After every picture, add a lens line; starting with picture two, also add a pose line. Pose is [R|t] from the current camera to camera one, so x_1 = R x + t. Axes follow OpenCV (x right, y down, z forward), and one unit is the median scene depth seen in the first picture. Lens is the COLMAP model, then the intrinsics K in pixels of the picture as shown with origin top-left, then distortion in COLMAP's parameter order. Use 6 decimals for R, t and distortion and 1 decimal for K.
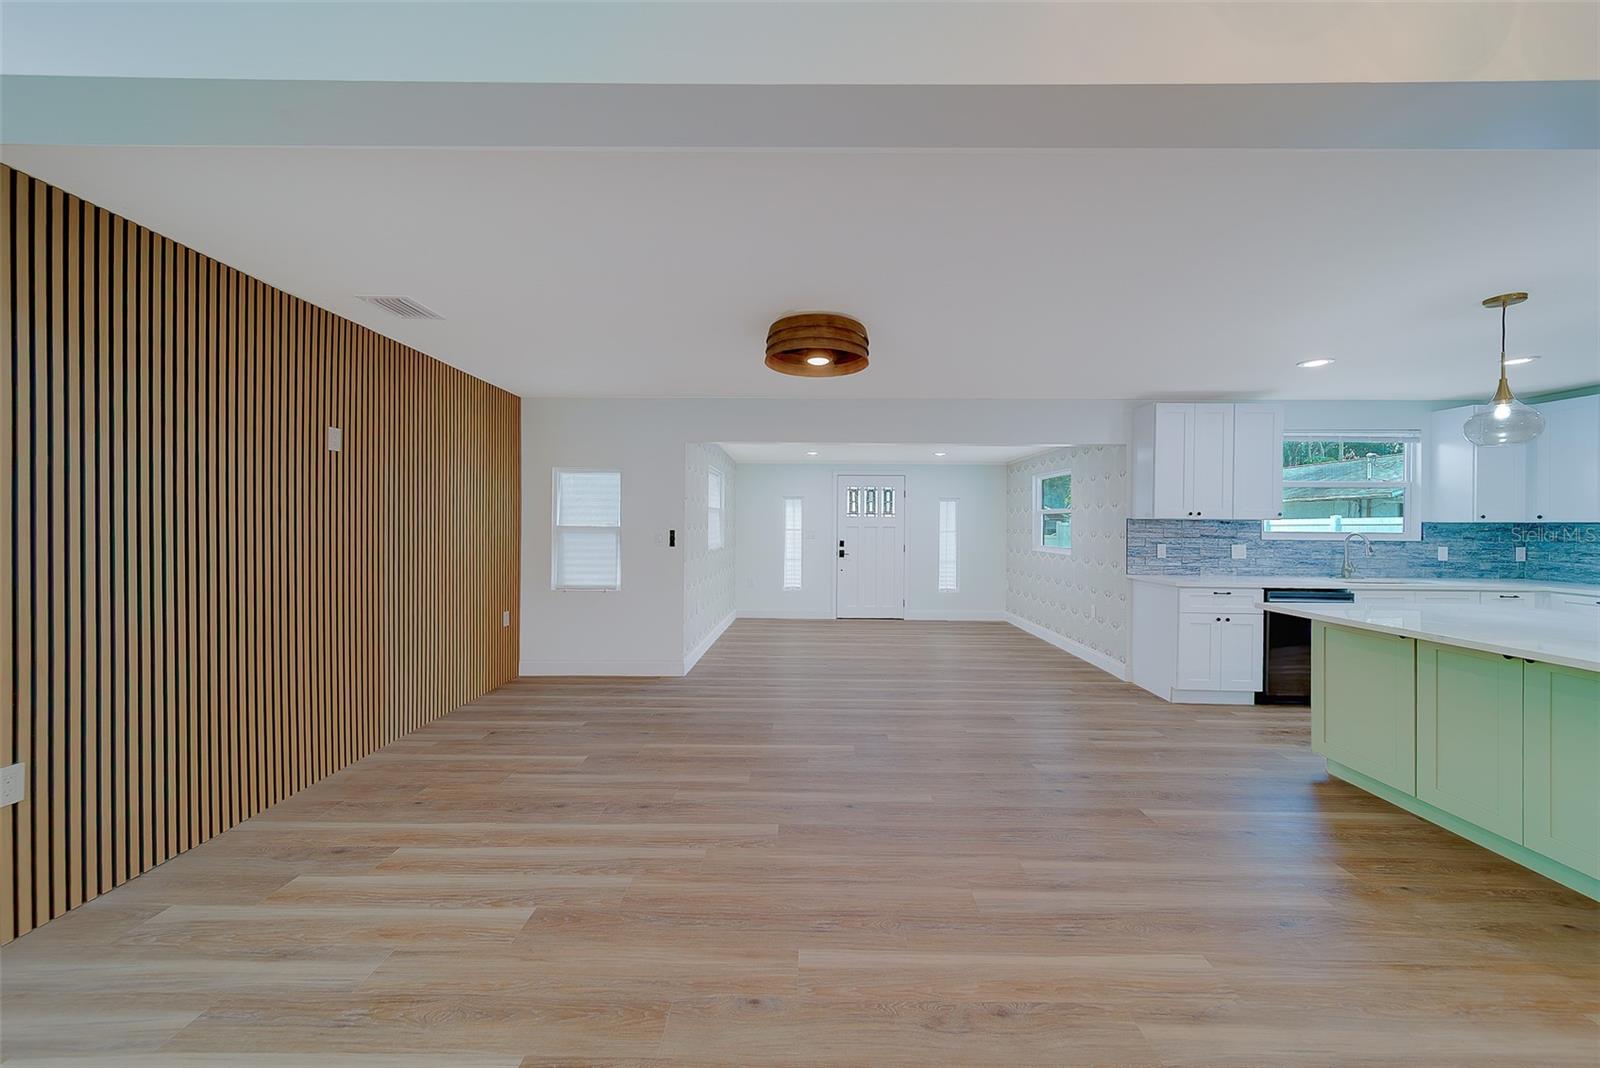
lens RADIAL K [[572.8, 0, 804.8], [0, 572.8, 533.2], [0, 0, 1]] dist [0.007958, 0.000474]
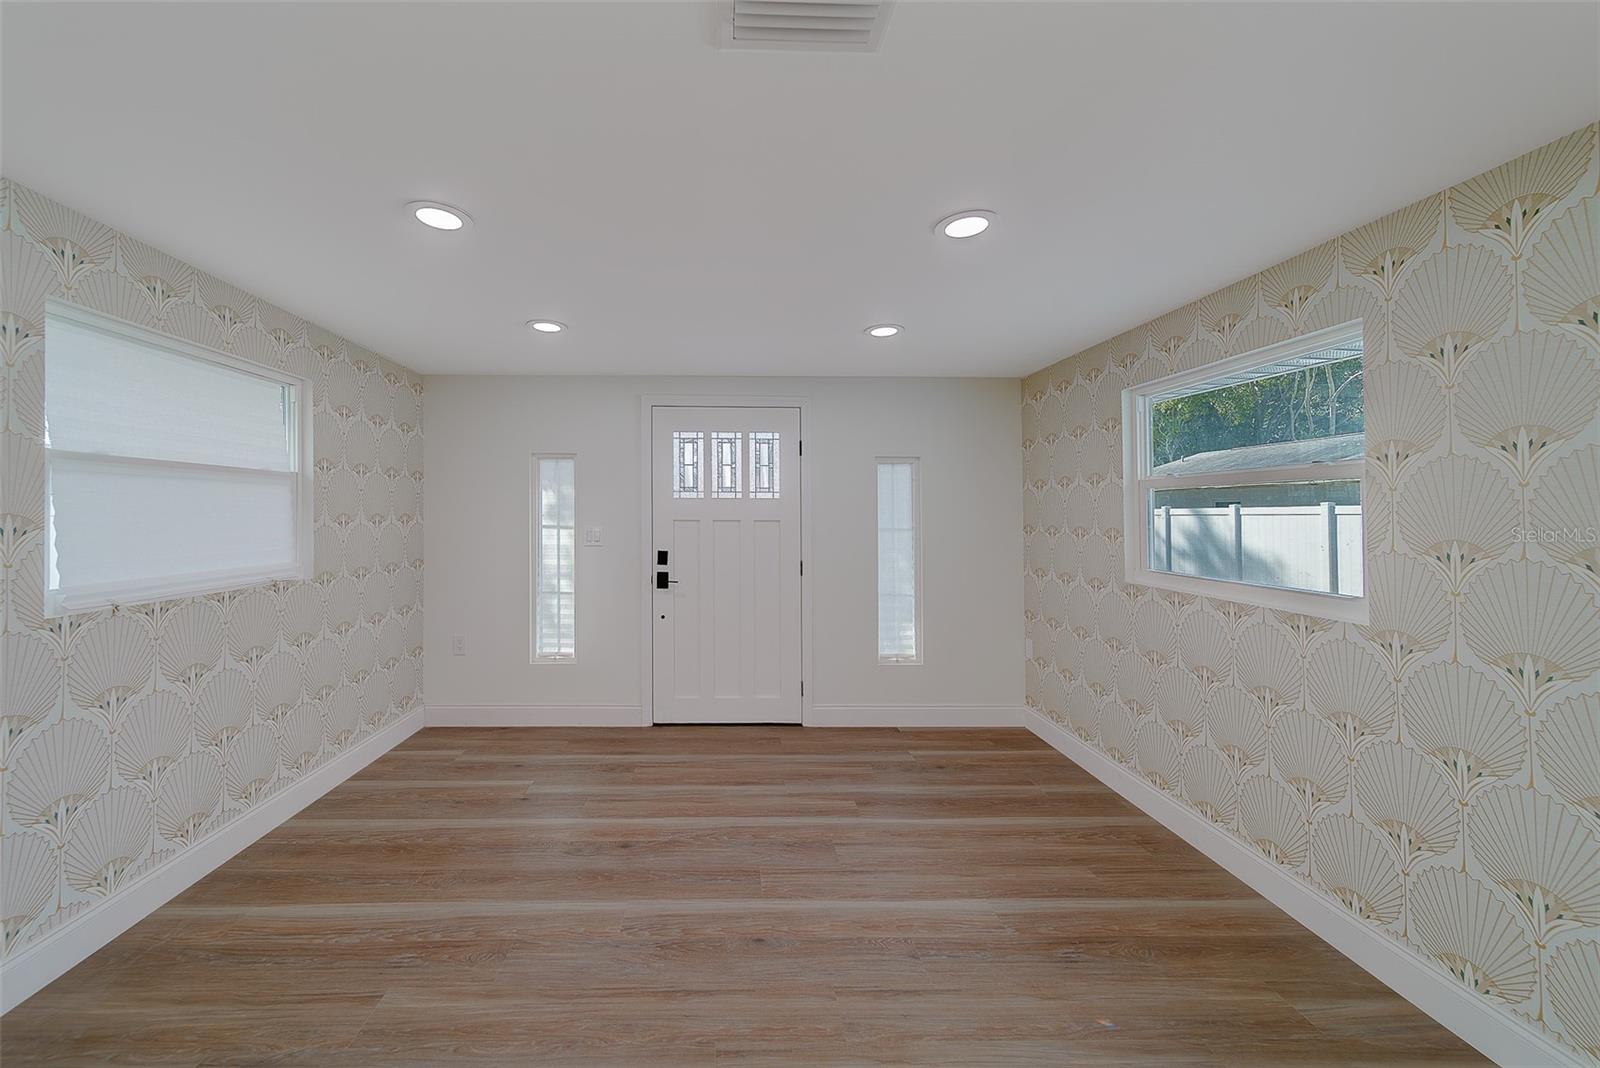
lens RADIAL K [[585.3, 0, 723.2], [0, 585.3, 508.8], [0, 0, 1]] dist [0.006237, 0.000000]
pose [[0.999406, -0.001322, 0.034445, 0.157669], [0.002238, 0.999644, -0.026589, -0.013093], [-0.034397, 0.026650, 0.999053, 0.887780]]
